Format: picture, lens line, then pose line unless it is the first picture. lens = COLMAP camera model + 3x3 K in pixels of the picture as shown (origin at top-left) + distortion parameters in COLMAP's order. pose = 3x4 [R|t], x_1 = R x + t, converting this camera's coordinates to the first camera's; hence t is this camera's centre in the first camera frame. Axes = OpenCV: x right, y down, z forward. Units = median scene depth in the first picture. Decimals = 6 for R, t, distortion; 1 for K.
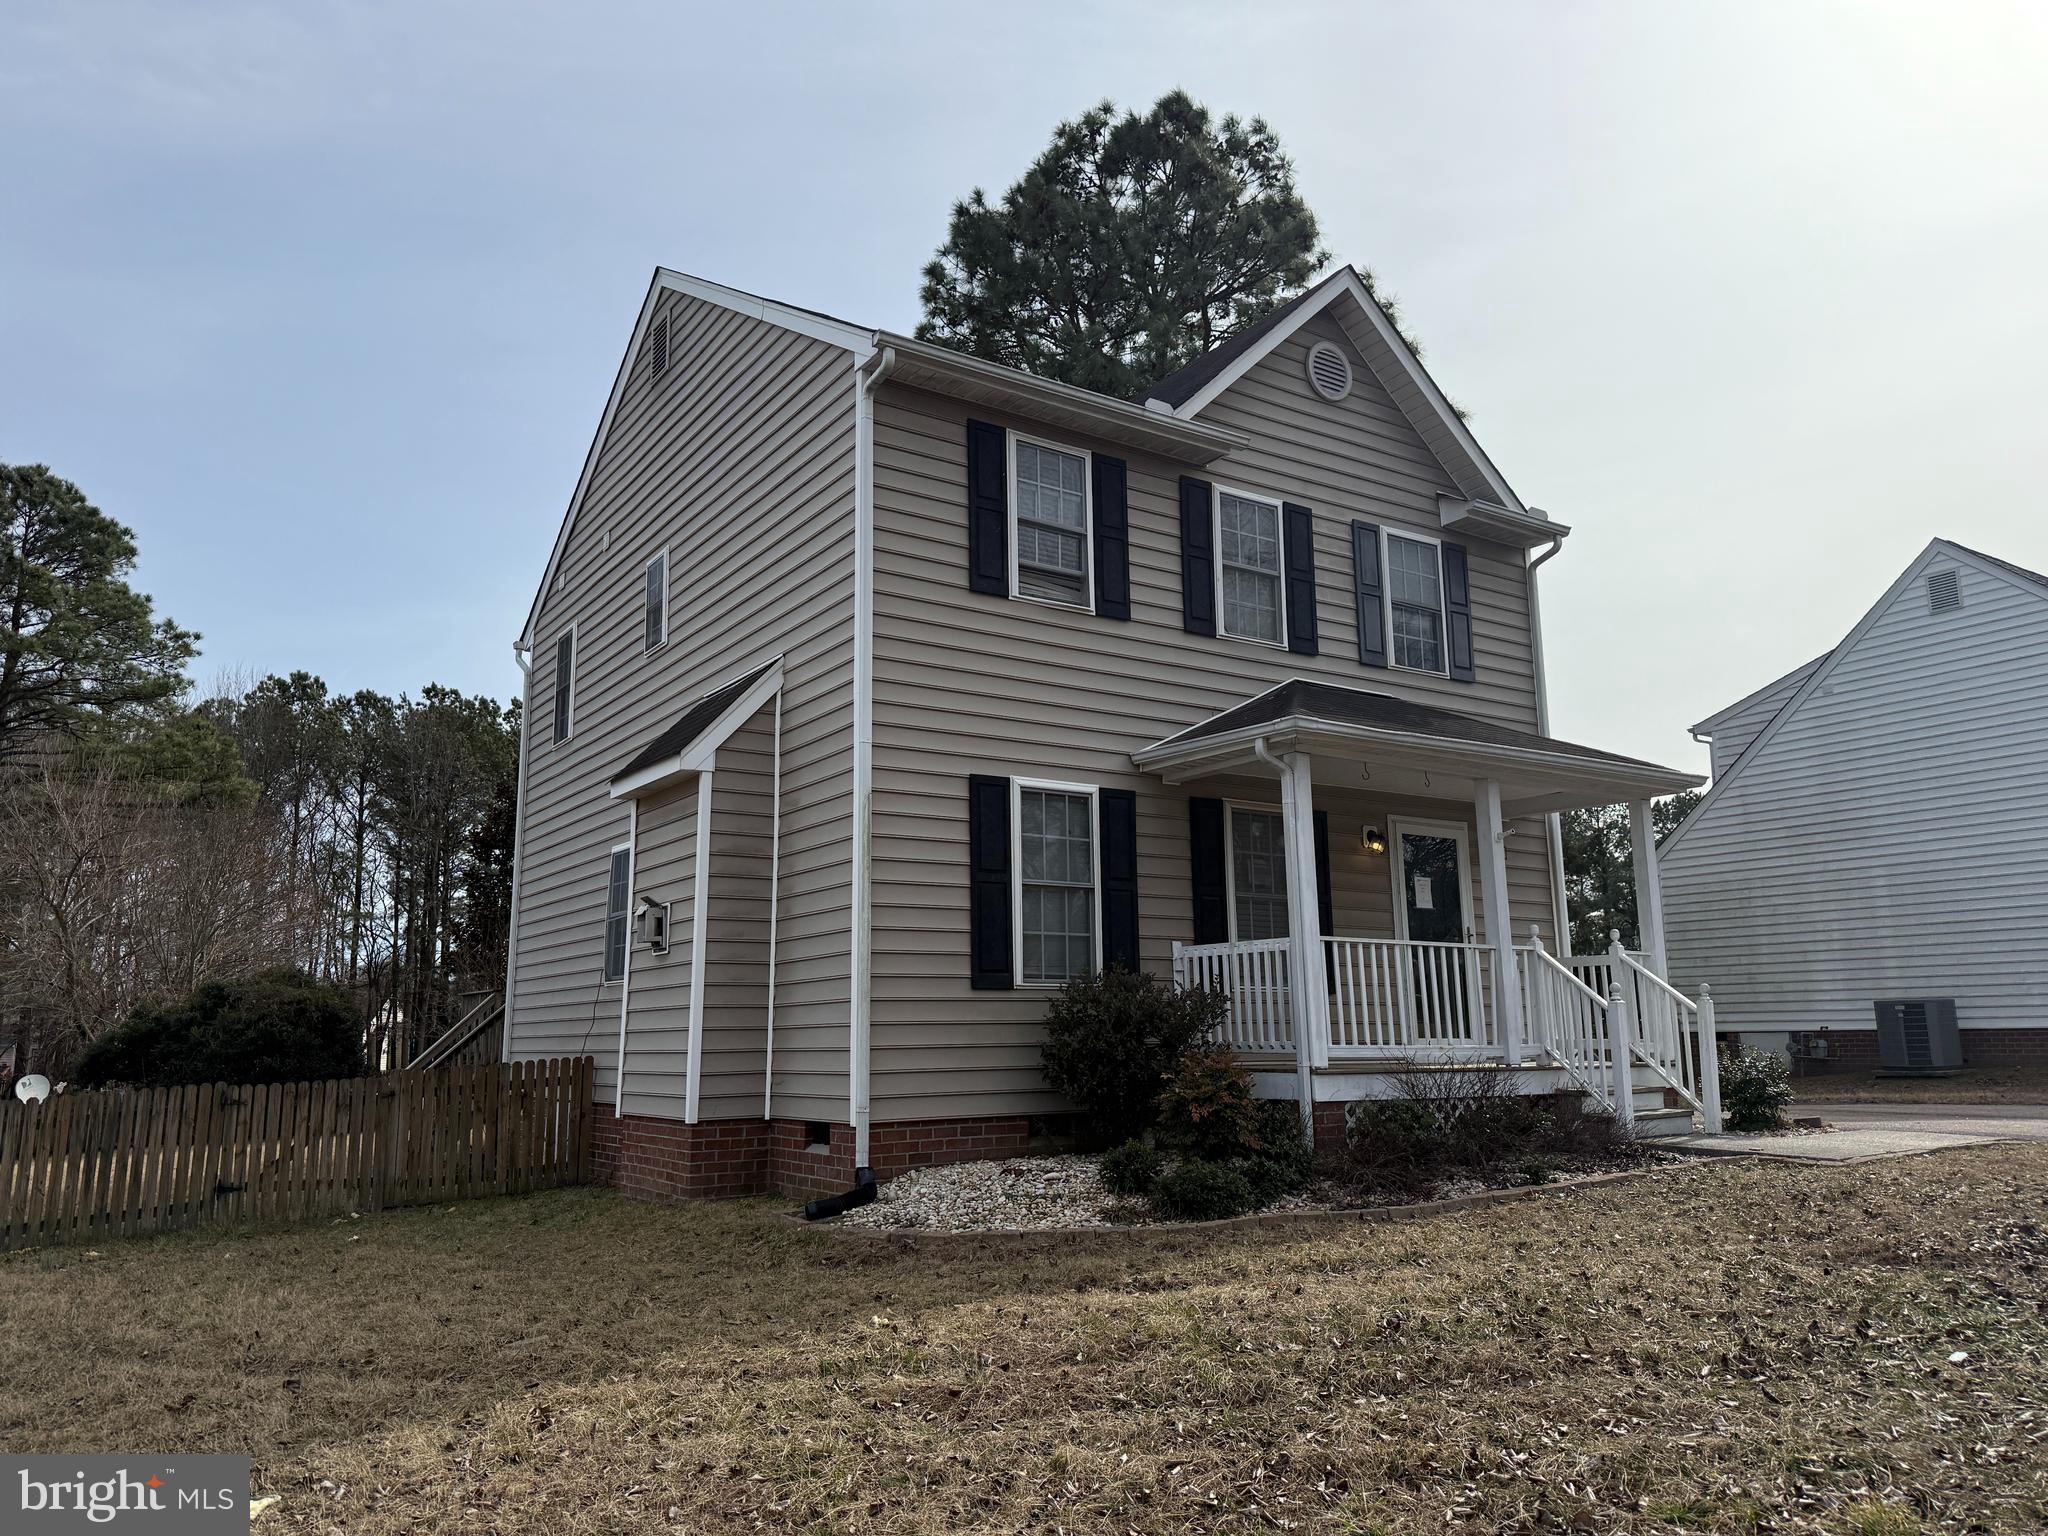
lens RADIAL K [[1439.7, 0, 1031.8], [0, 1439.7, 775.5], [0, 0, 1]] dist [-0.004931, -0.004436]
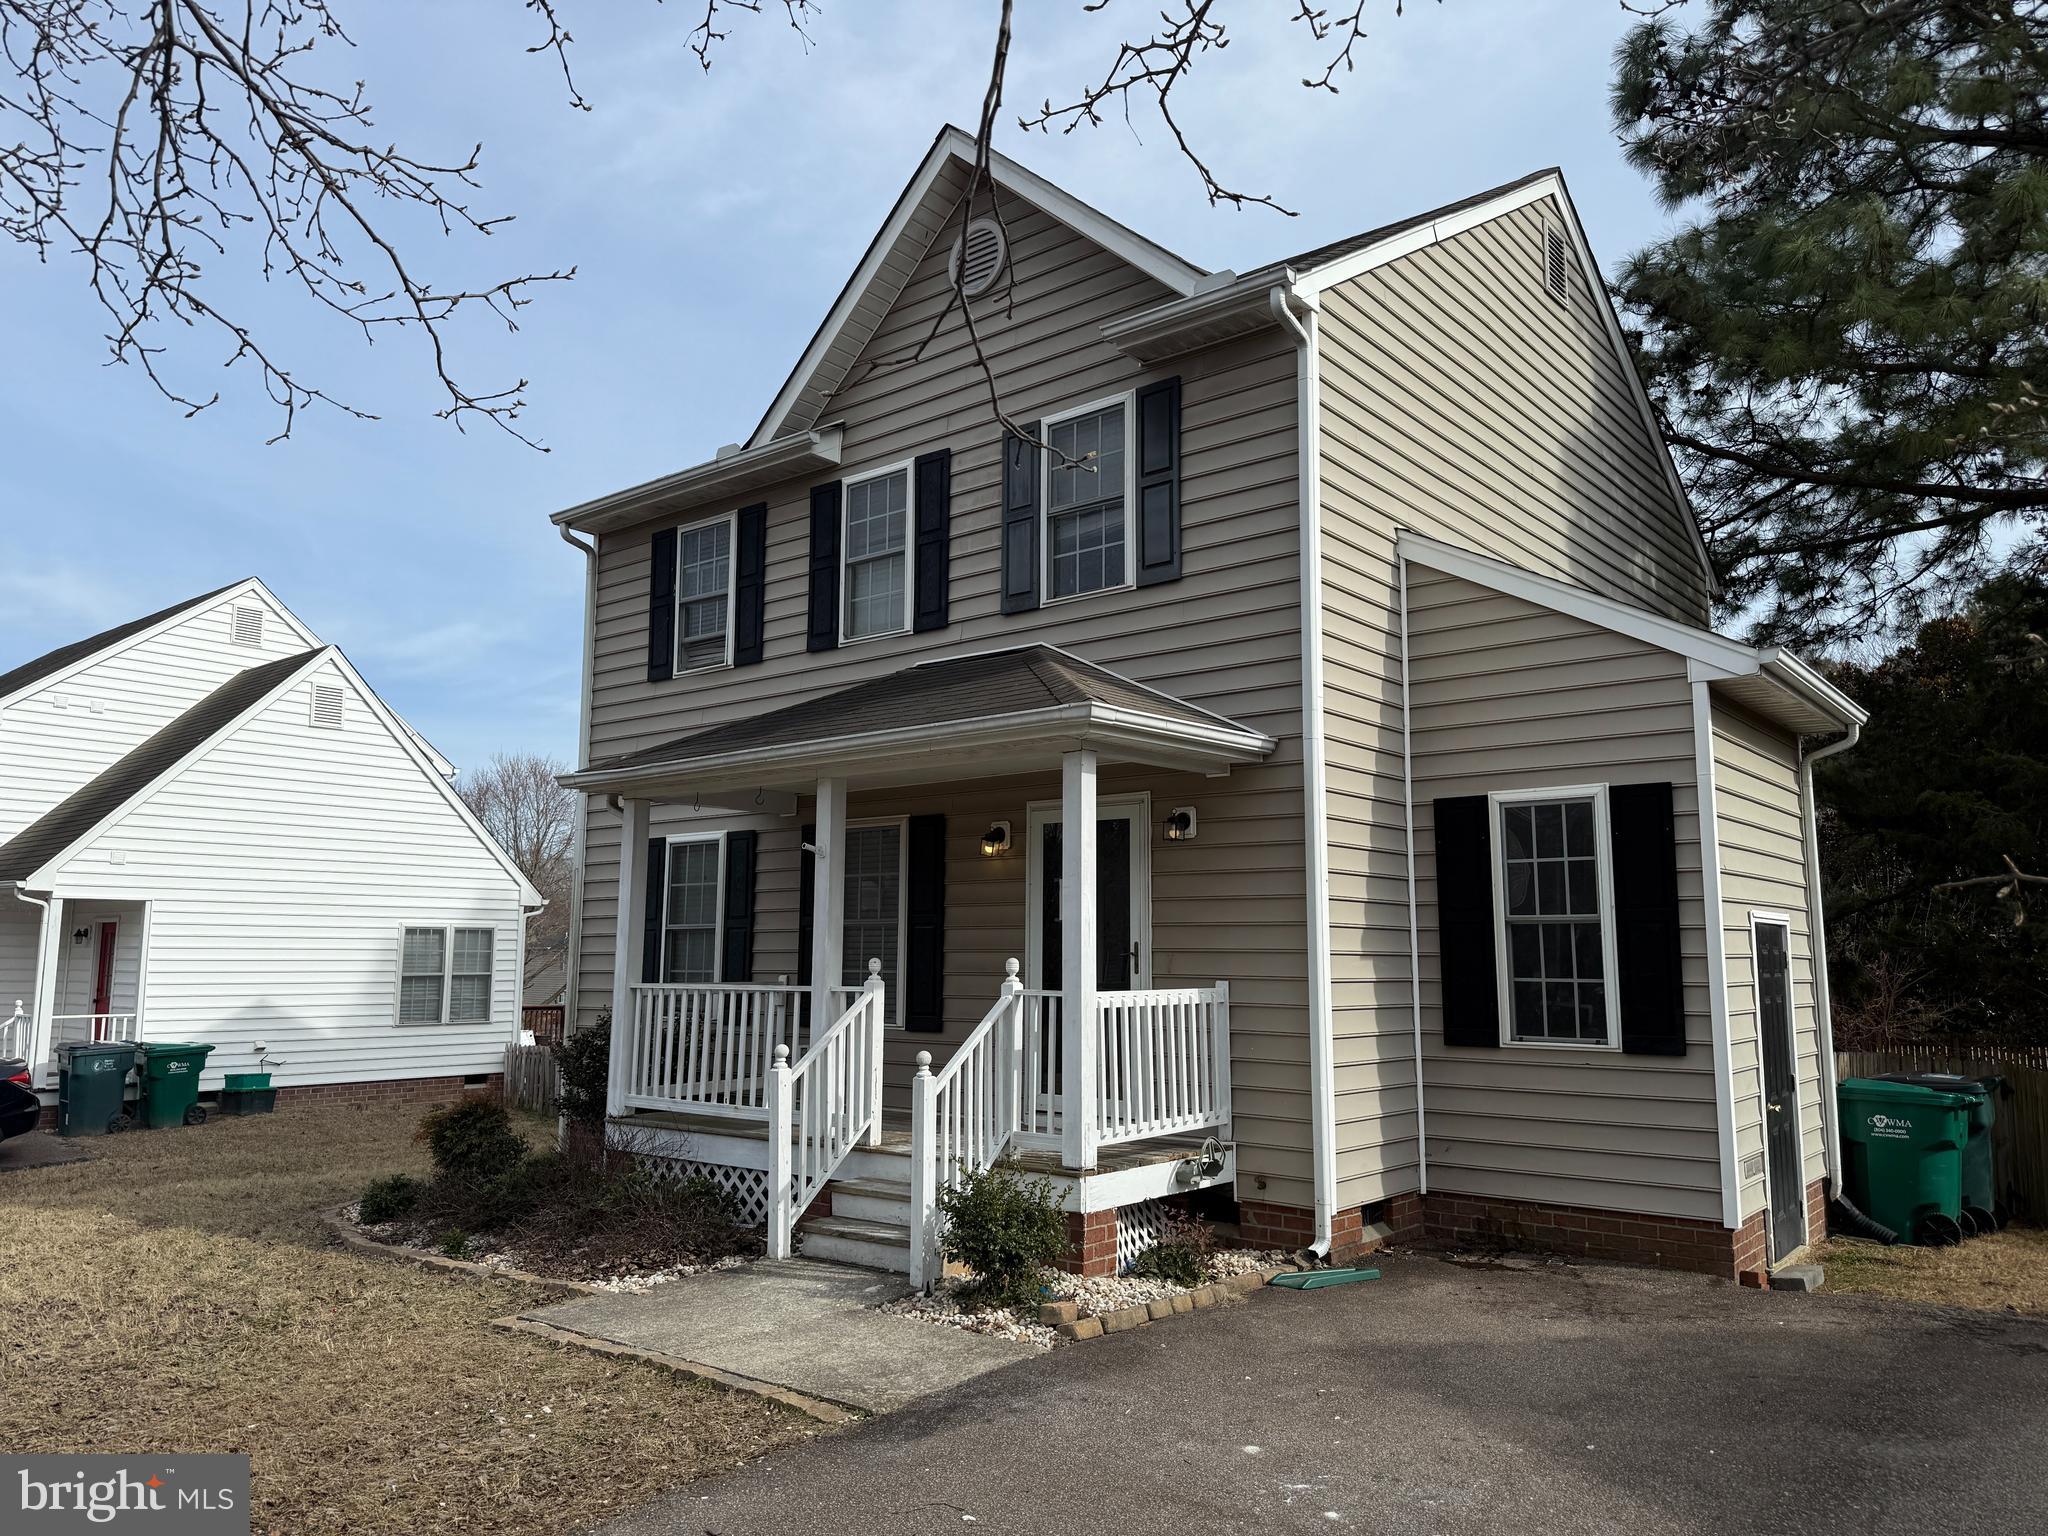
lens RADIAL K [[1439.7, 0, 1032.1], [0, 1439.7, 755.8], [0, 0, 1]] dist [-0.004931, -0.004436]
pose [[0.289758, -0.130990, -0.948094, 0.985925], [0.142505, 0.985453, -0.092598, 0.072748], [0.946431, -0.108277, 0.304210, 0.791786]]
